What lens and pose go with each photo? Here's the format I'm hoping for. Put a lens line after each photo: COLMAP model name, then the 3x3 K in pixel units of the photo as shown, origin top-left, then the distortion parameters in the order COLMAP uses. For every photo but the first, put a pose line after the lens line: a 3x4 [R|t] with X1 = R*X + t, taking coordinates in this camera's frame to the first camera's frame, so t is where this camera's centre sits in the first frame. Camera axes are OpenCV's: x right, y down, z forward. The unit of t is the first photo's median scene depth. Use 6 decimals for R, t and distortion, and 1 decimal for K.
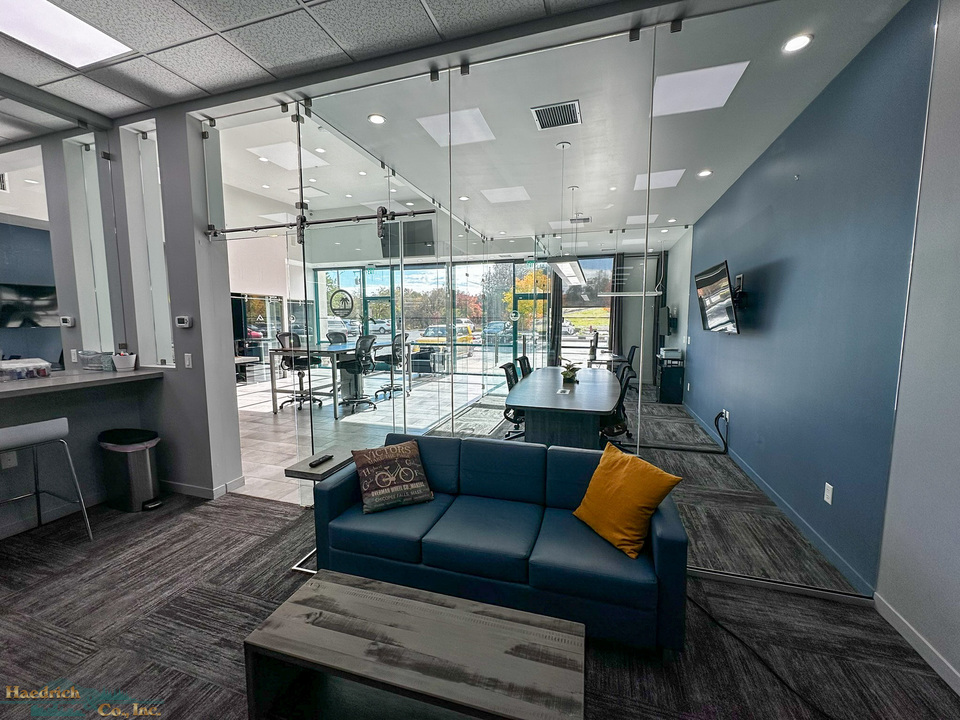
lens RADIAL K [[382.4, 0, 480.0], [0, 382.4, 360.0], [0, 0, 1]] dist [0.000860, 0.000149]
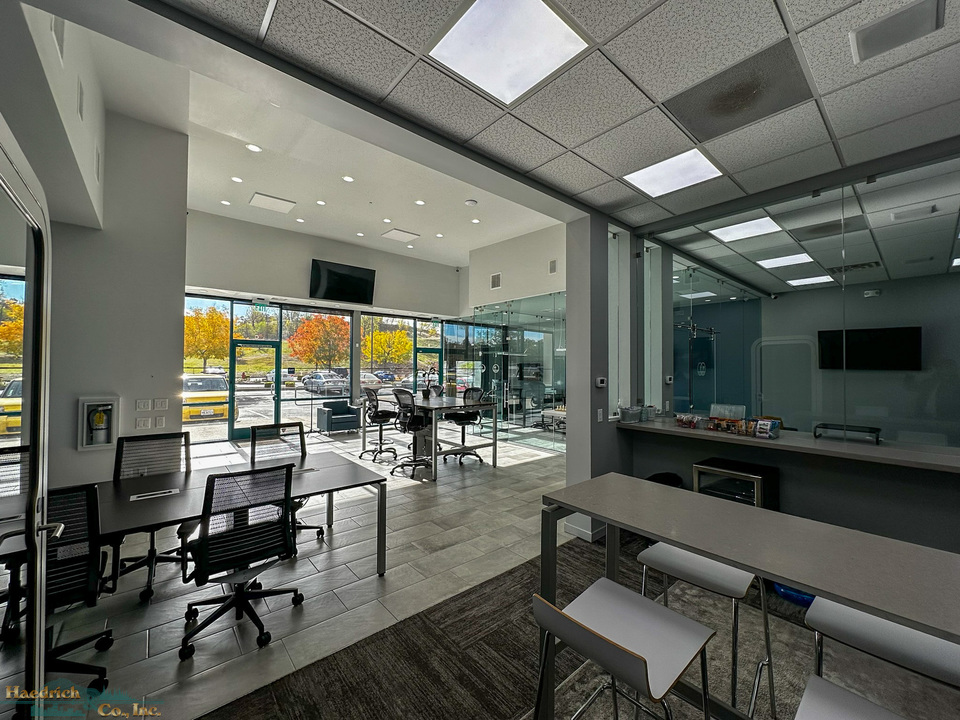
lens RADIAL K [[382.4, 0, 480.0], [0, 382.4, 360.0], [0, 0, 1]] dist [0.000860, 0.000149]
pose [[0.530493, 0.022332, 0.847395, -1.032884], [0.077863, 0.994143, -0.074944, -0.050361], [-0.844105, 0.105738, 0.525648, 0.354651]]
